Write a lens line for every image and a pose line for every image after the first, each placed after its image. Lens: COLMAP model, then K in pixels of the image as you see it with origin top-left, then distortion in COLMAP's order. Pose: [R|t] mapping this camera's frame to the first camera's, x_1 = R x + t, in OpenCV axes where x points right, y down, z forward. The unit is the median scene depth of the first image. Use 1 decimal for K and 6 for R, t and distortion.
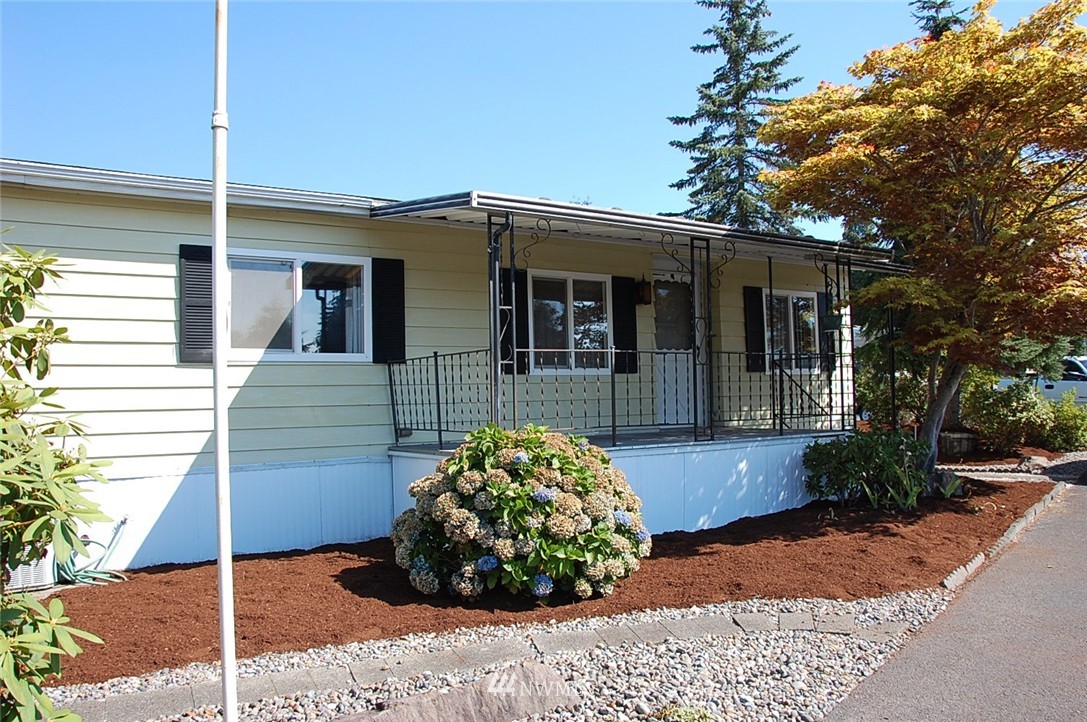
lens RADIAL K [[857.5, 0, 547.8], [0, 857.5, 371.1], [0, 0, 1]] dist [-0.159960, 0.129364]
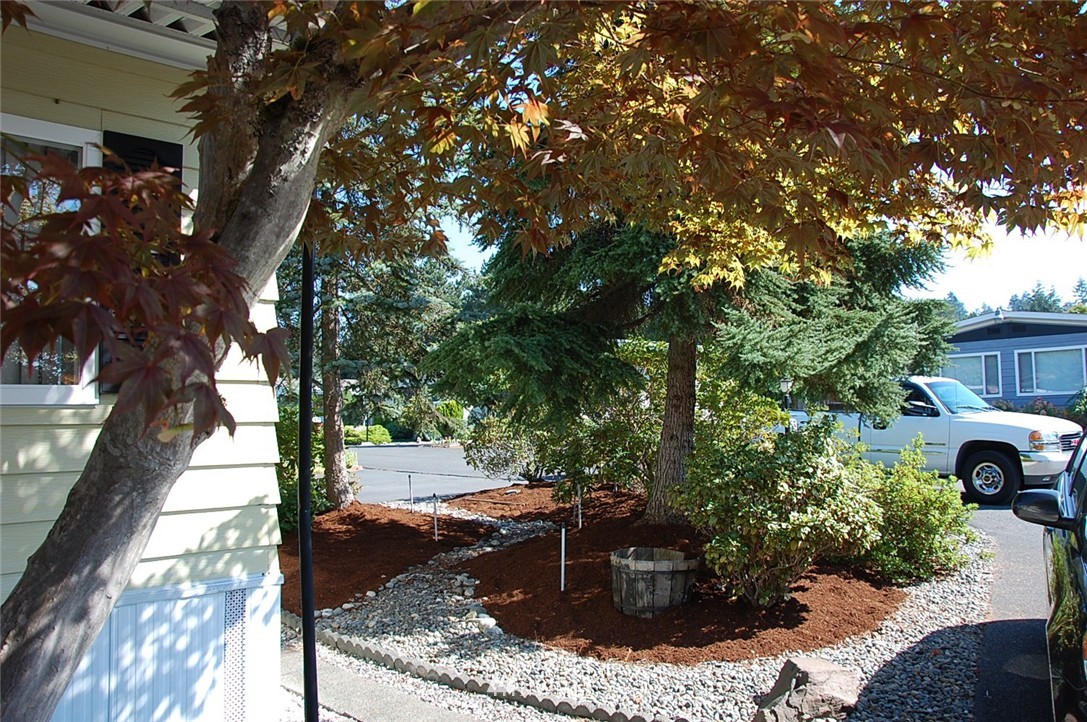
lens RADIAL K [[857.5, 0, 547.8], [0, 857.5, 371.1], [0, 0, 1]] dist [-0.159960, 0.129364]
pose [[0.986408, 0.015368, 0.163597, 0.382409], [-0.010871, 0.999539, -0.028350, -0.001399], [-0.163957, 0.026187, 0.986120, 0.614485]]
